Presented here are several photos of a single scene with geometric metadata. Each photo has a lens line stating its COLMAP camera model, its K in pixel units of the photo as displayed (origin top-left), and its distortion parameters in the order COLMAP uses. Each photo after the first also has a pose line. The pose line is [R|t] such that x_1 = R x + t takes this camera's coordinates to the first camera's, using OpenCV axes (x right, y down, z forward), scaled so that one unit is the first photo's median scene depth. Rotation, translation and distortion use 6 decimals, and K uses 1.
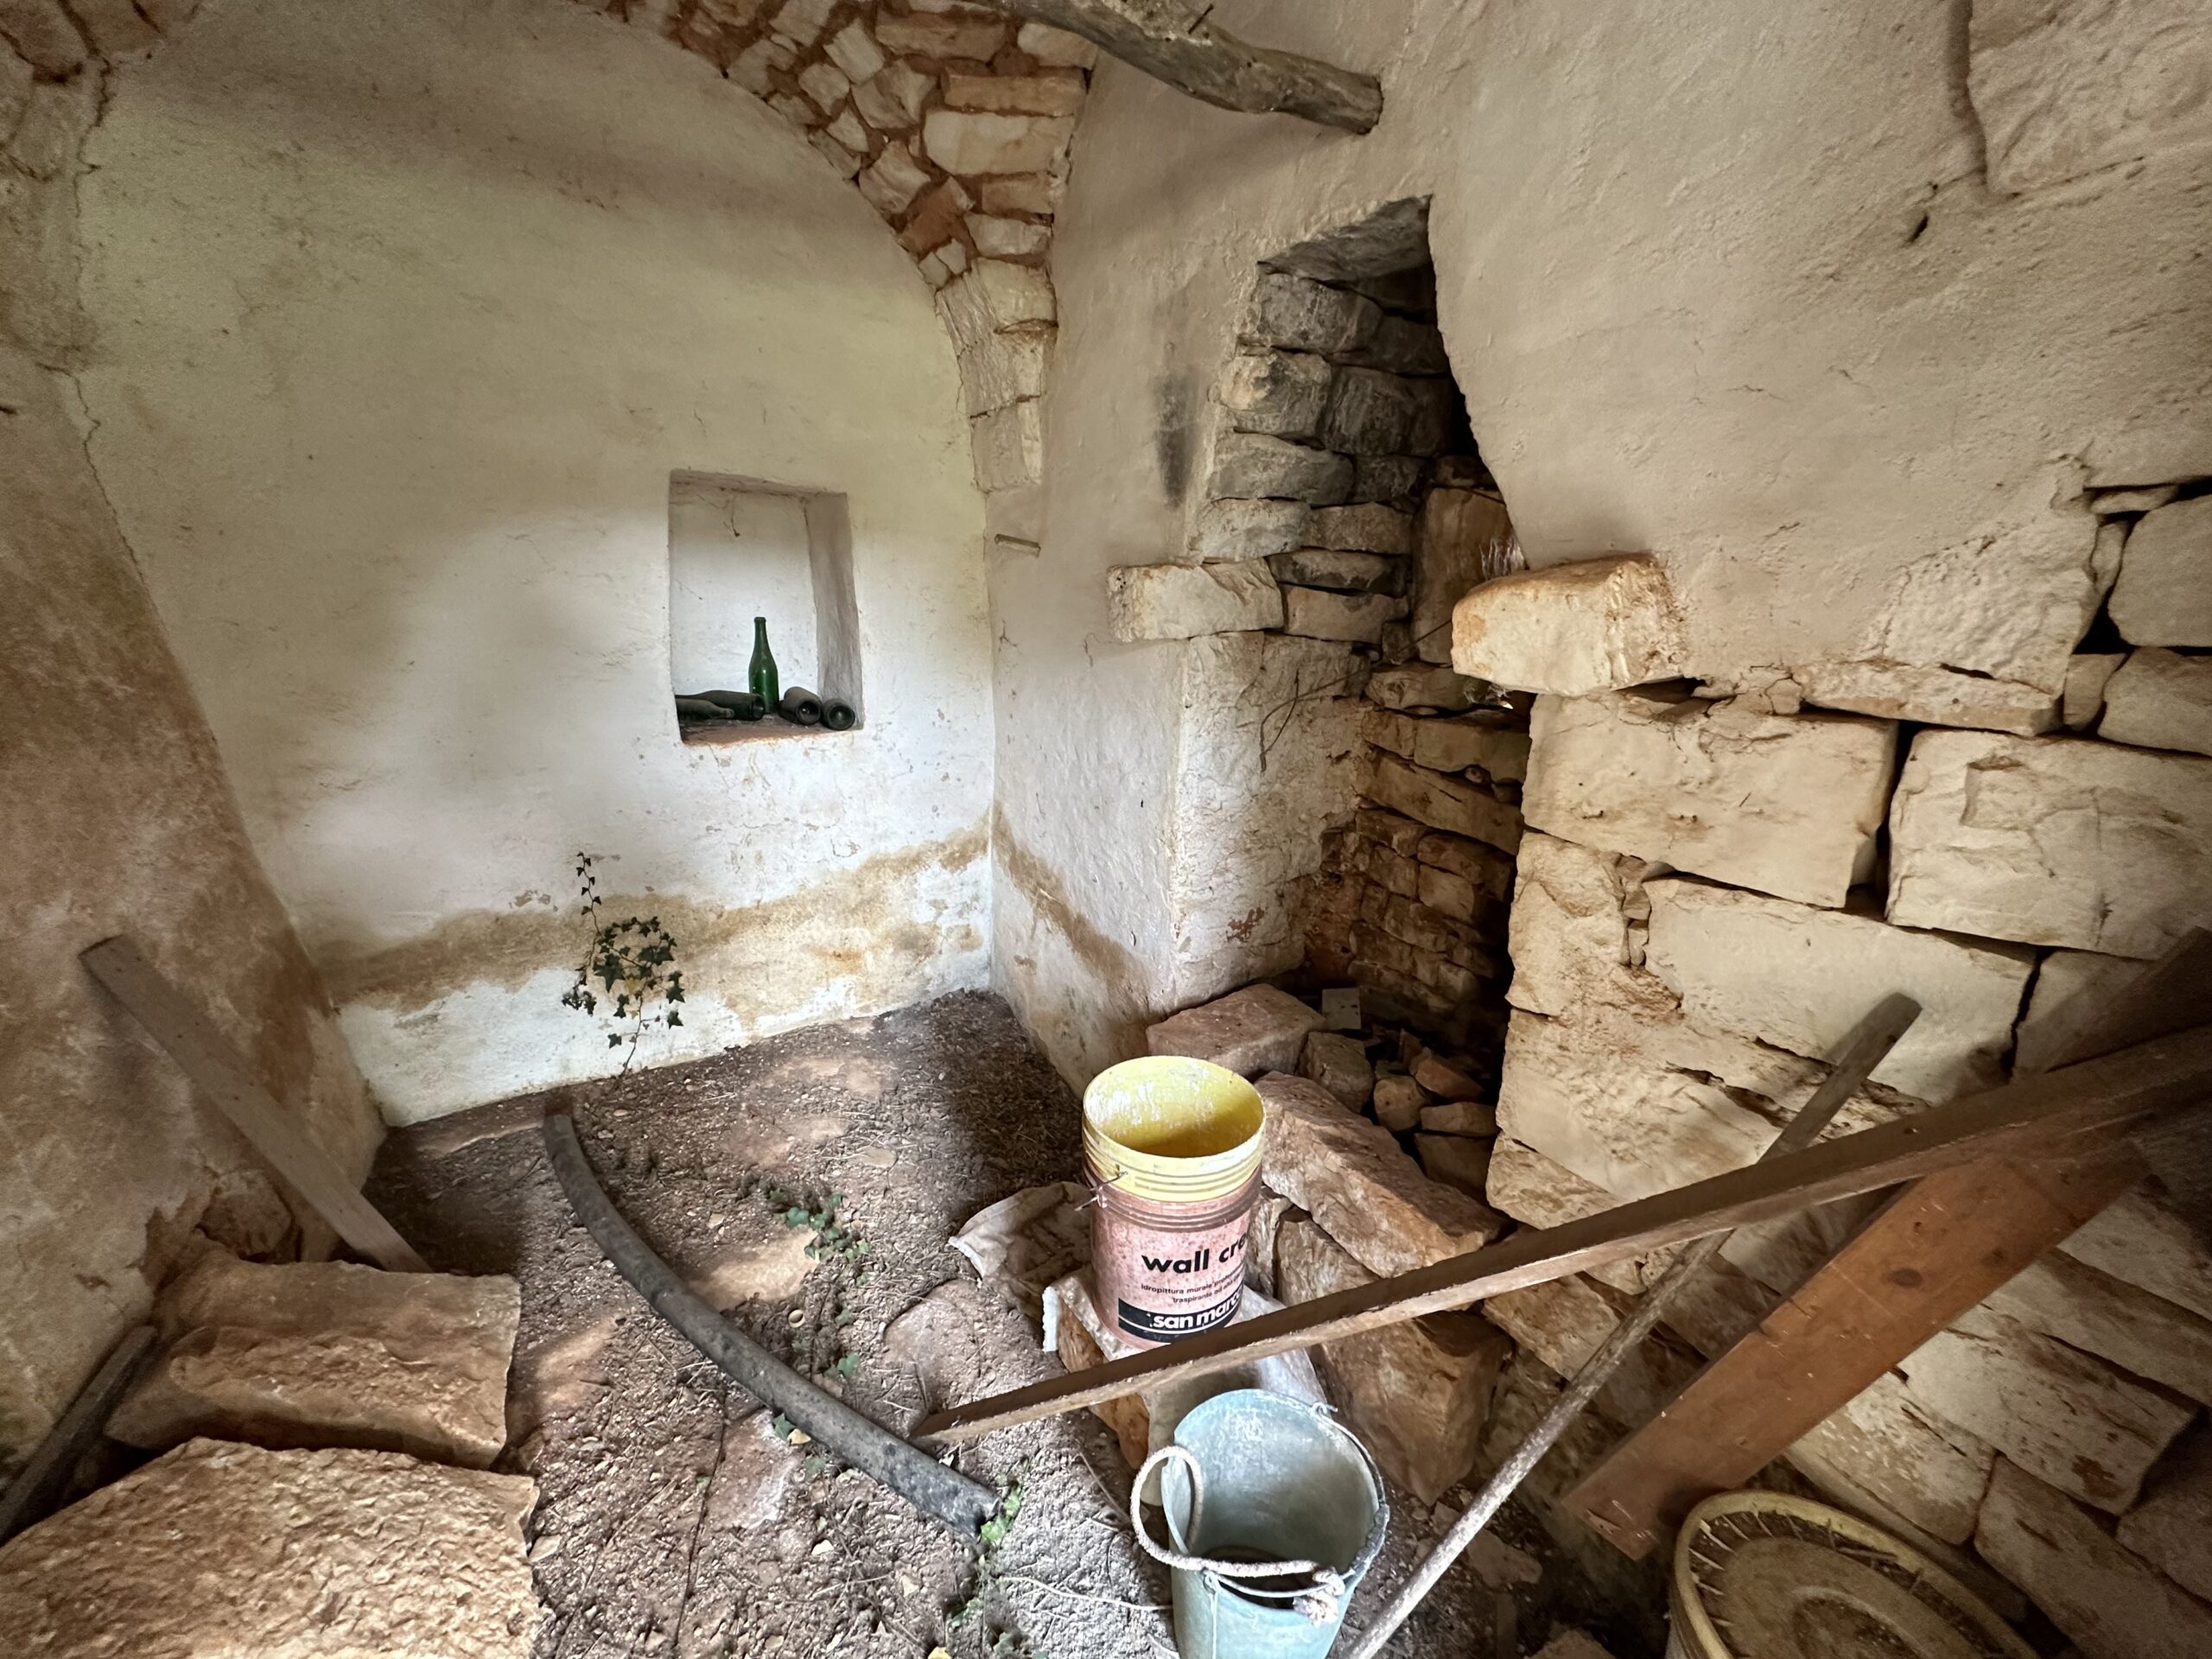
lens RADIAL K [[878.4, 0, 1109.6], [0, 878.4, 829.0], [0, 0, 1]] dist [-0.002305, 0.000502]
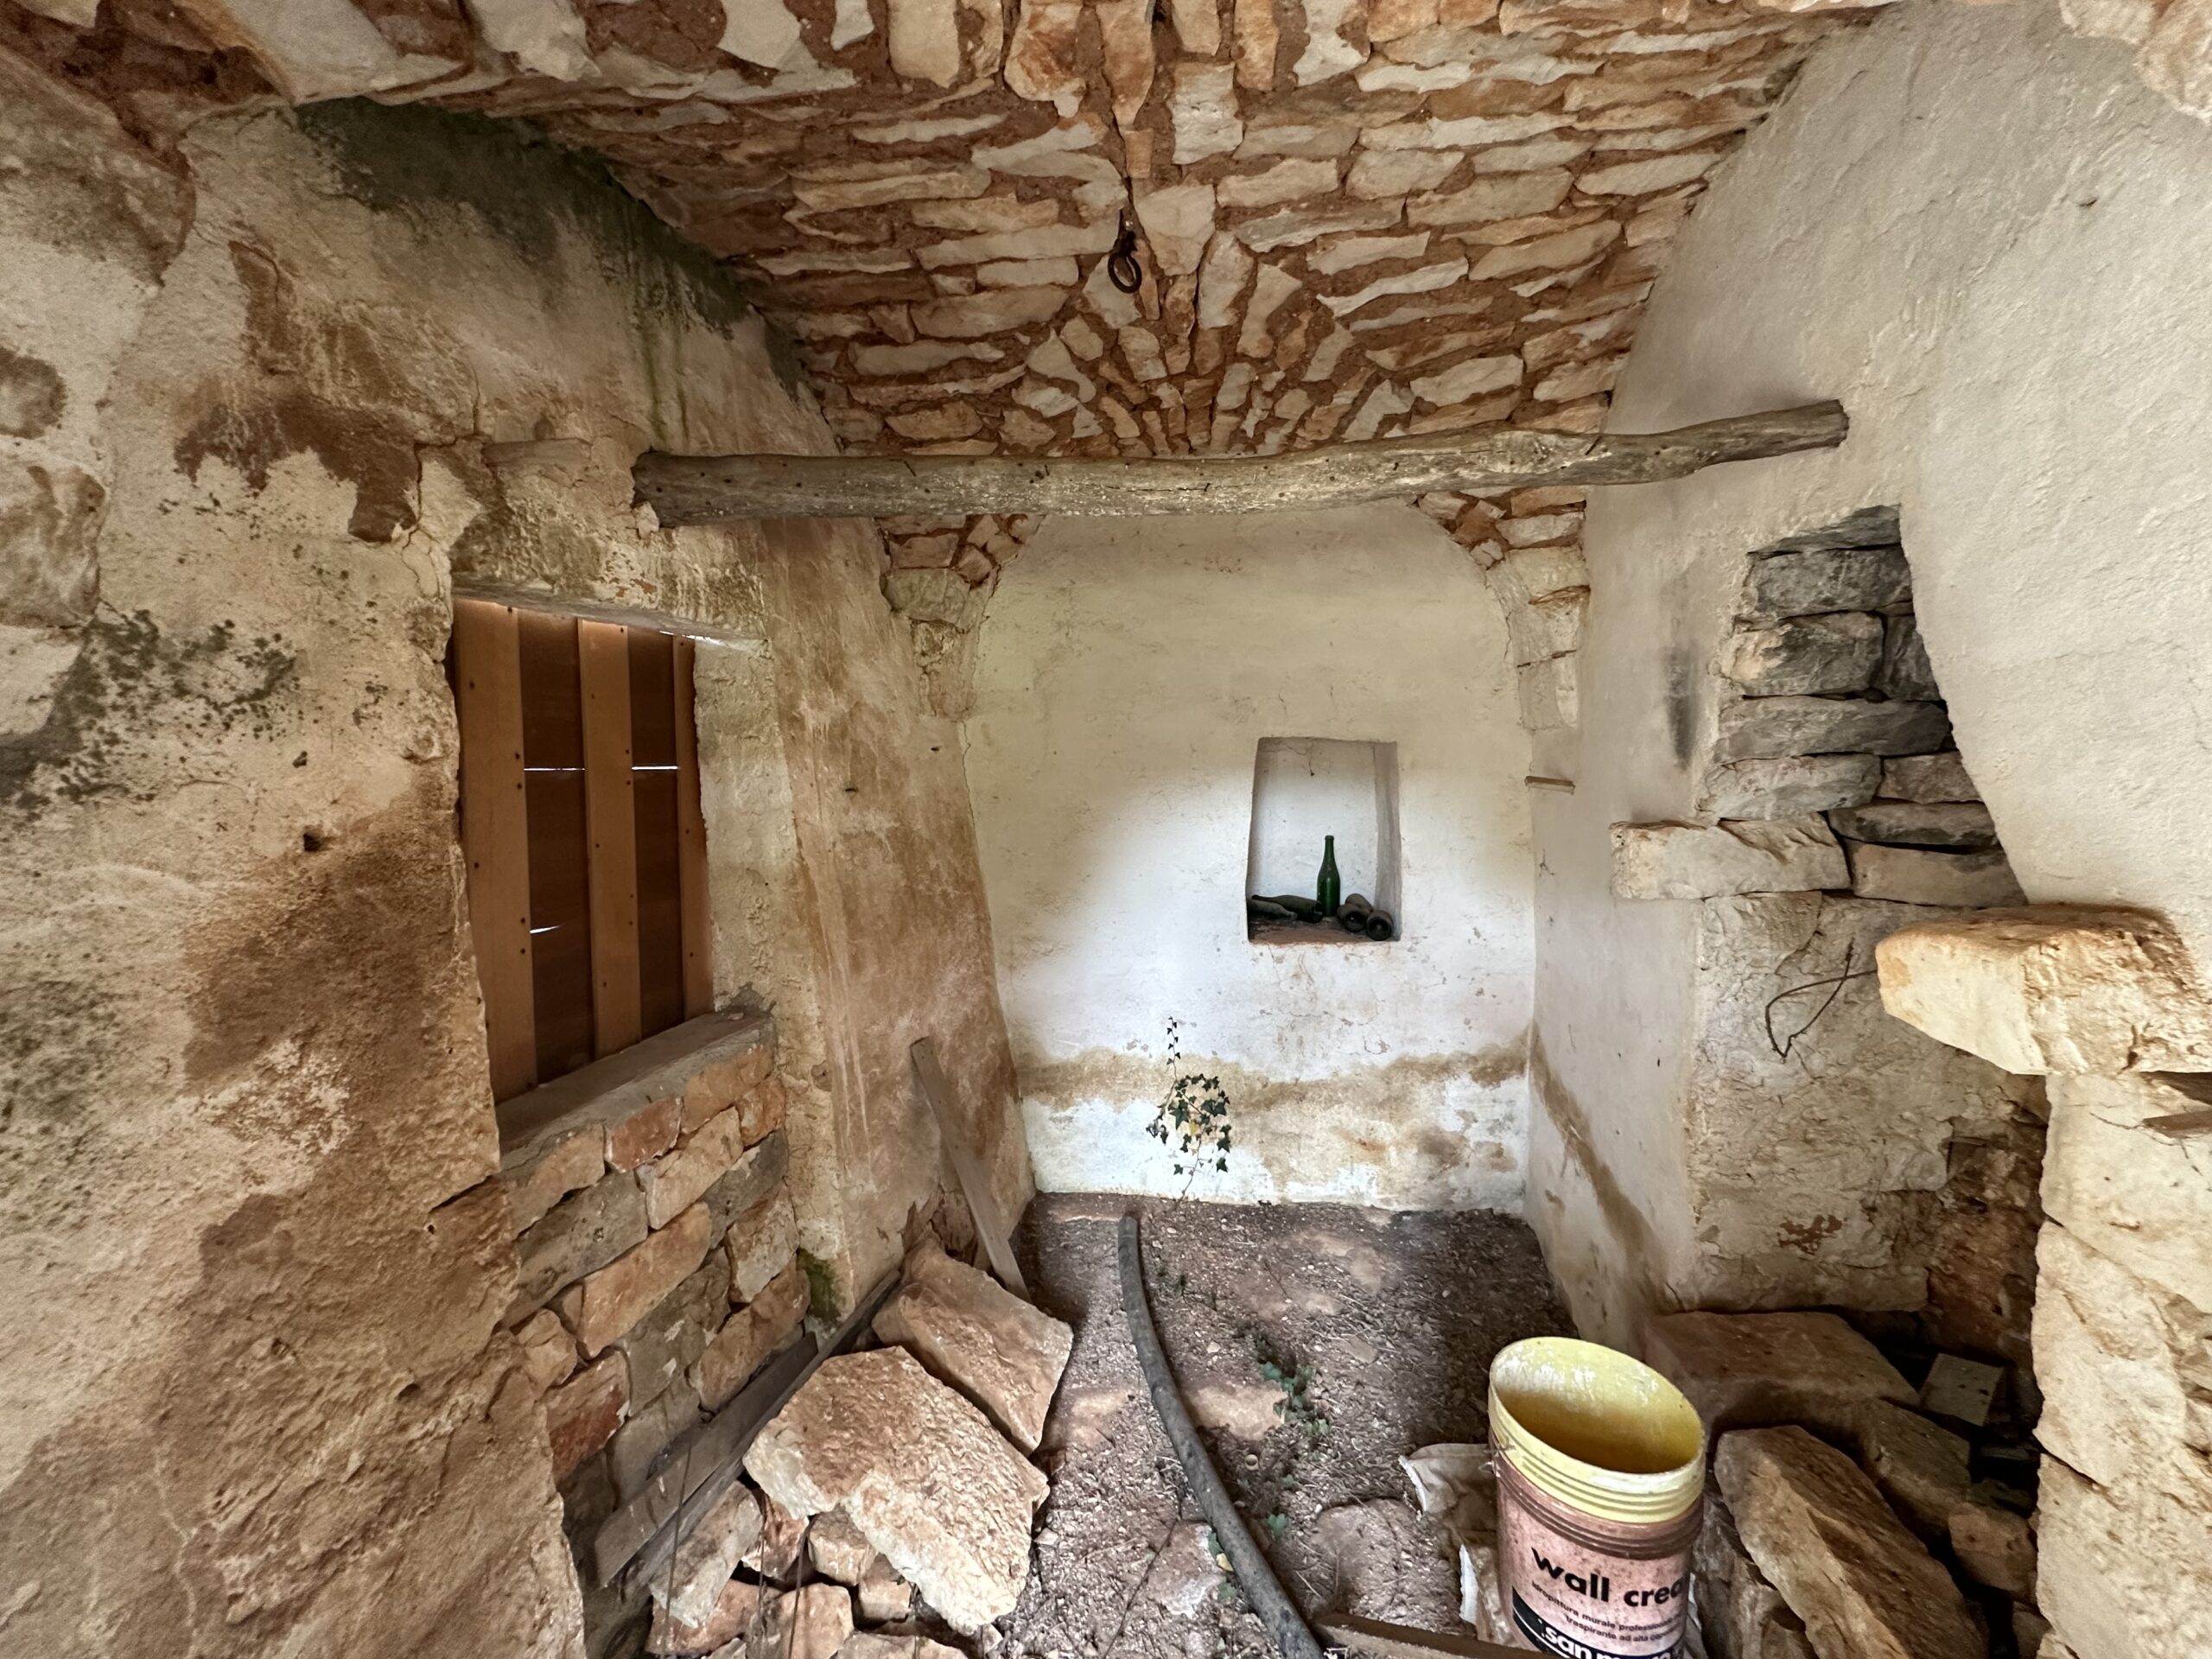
lens RADIAL K [[878.4, 0, 1107.5], [0, 878.4, 829.2], [0, 0, 1]] dist [-0.002305, 0.000502]
pose [[0.762118, 0.020557, -0.647112, 0.222513], [-0.135183, 0.982518, -0.127996, -0.086576], [0.633168, 0.185027, 0.751574, -0.141130]]
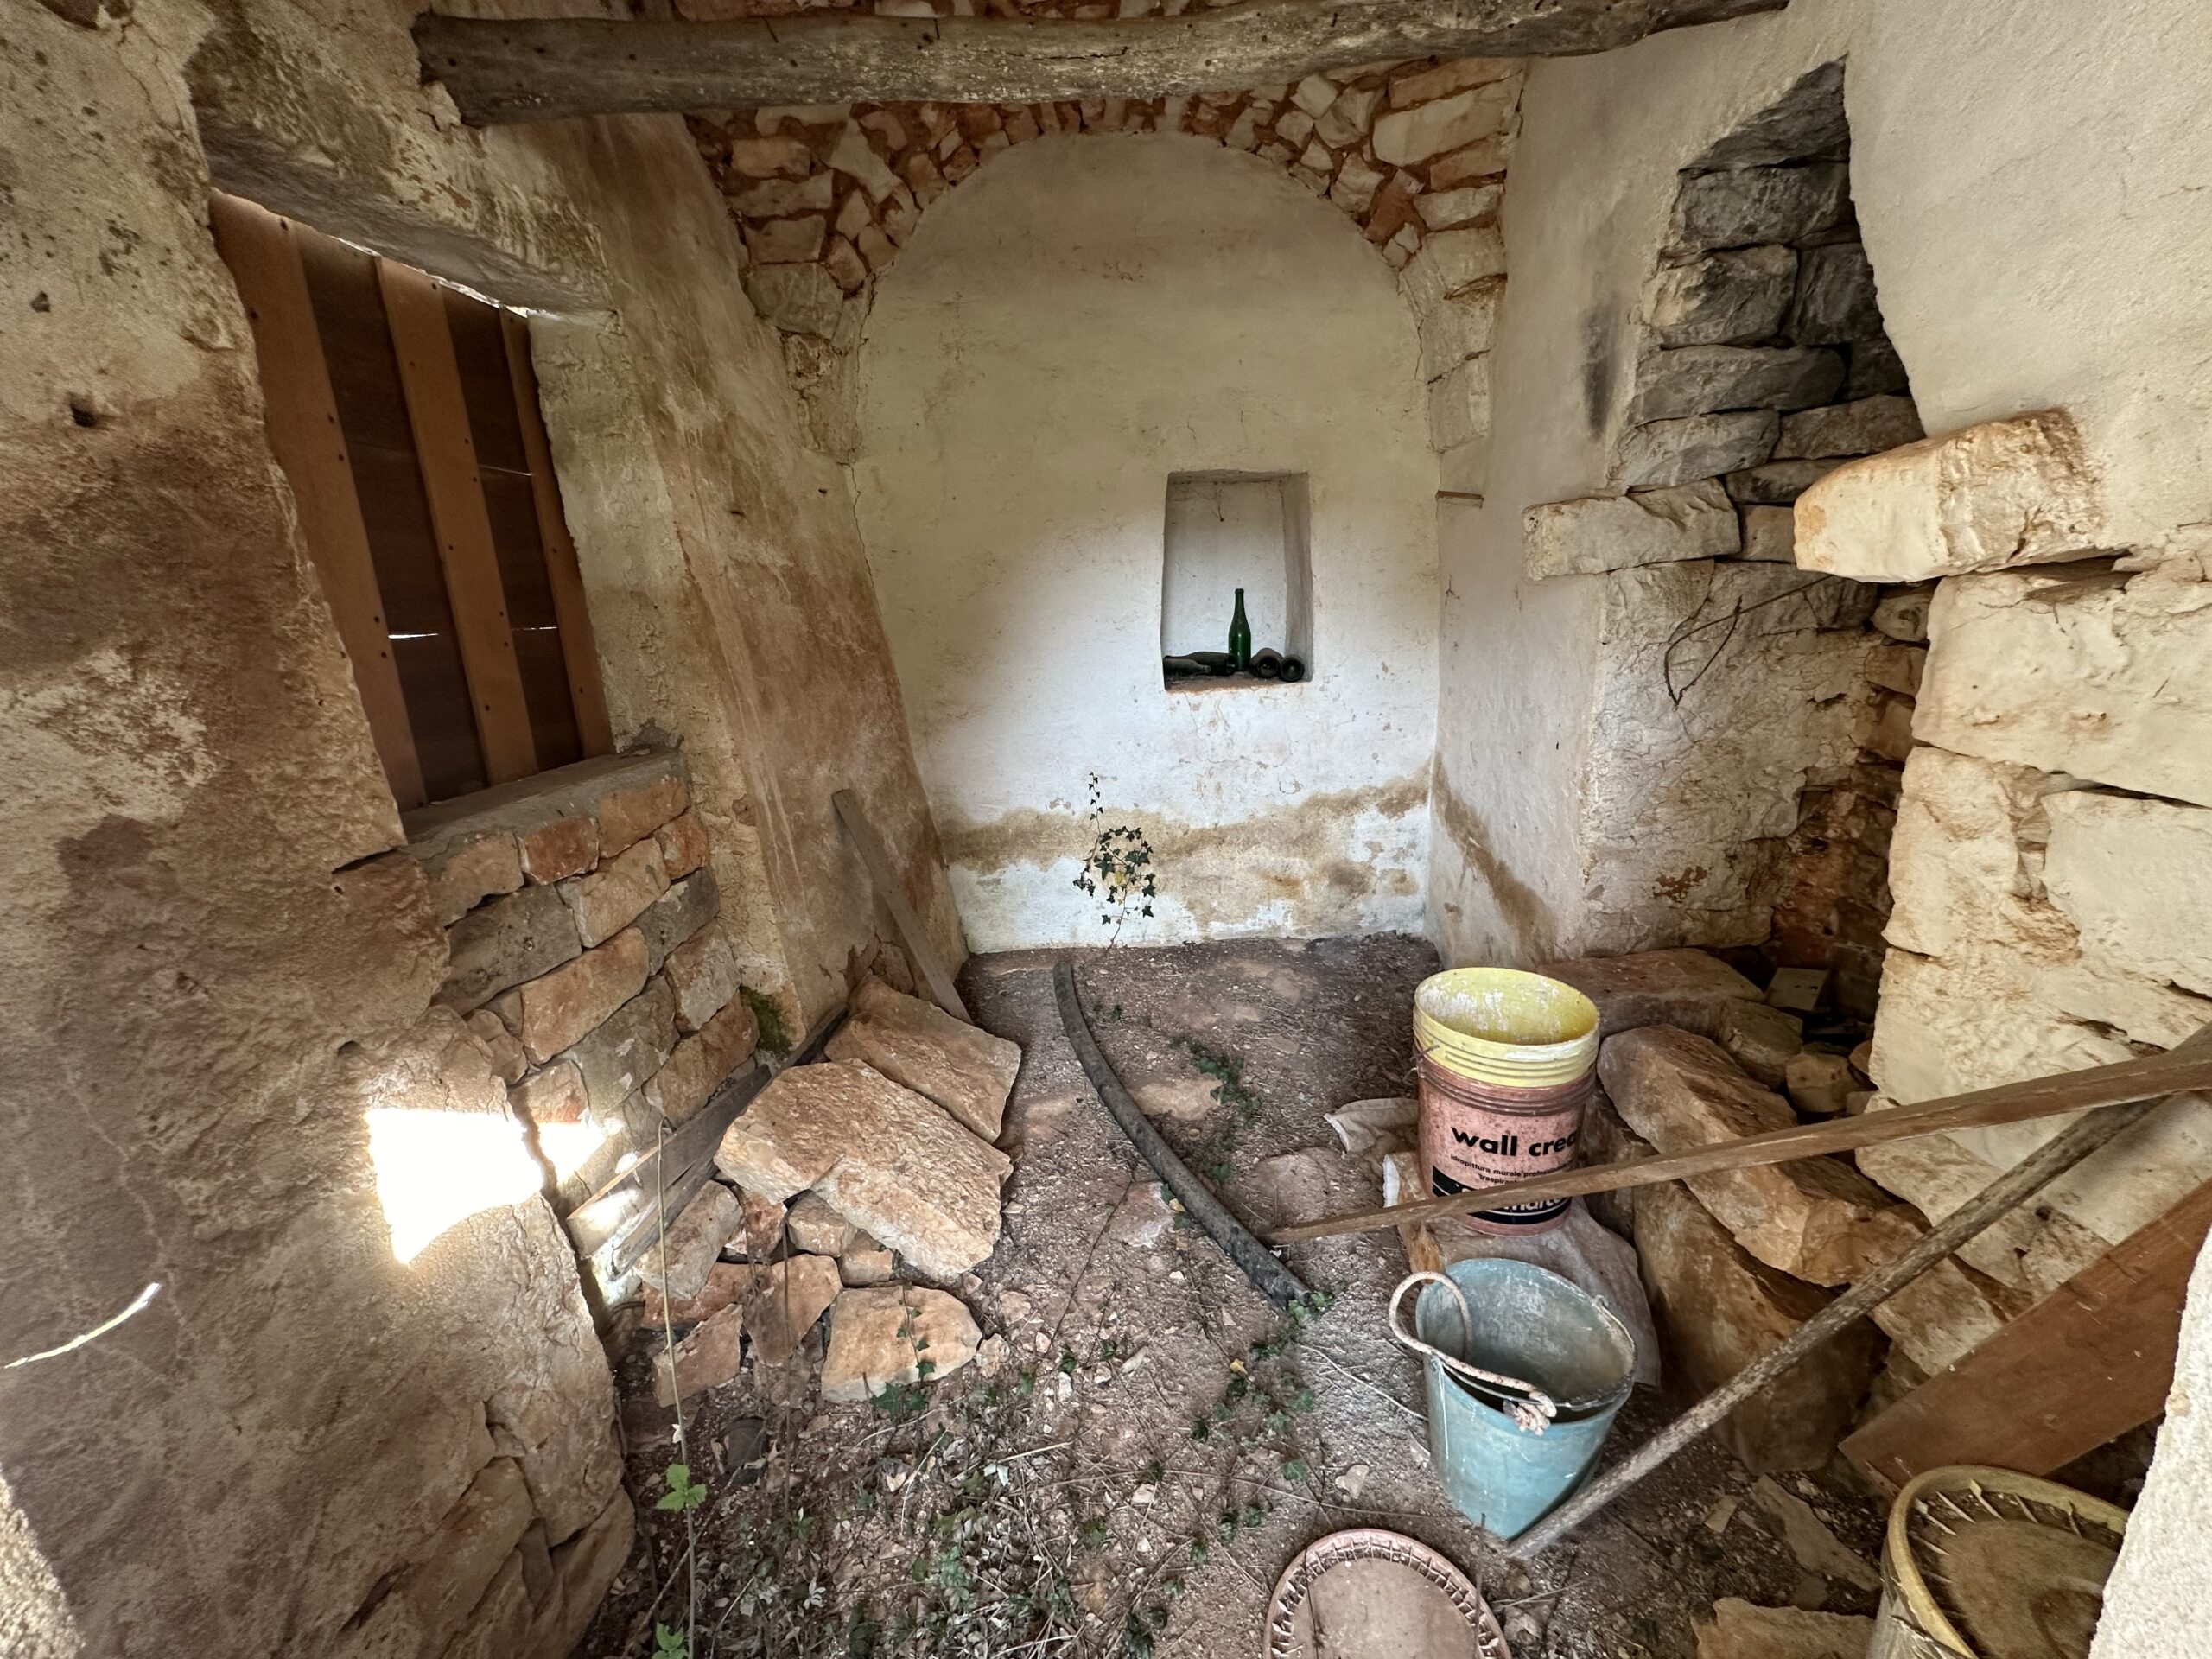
lens RADIAL K [[878.4, 0, 1107.6], [0, 878.4, 828.9], [0, 0, 1]] dist [-0.002305, 0.000502]
pose [[0.834519, 0.078987, -0.545288, 0.189616], [-0.069306, 0.996859, 0.038332, 0.073465], [0.546603, 0.005803, 0.837372, -0.130638]]
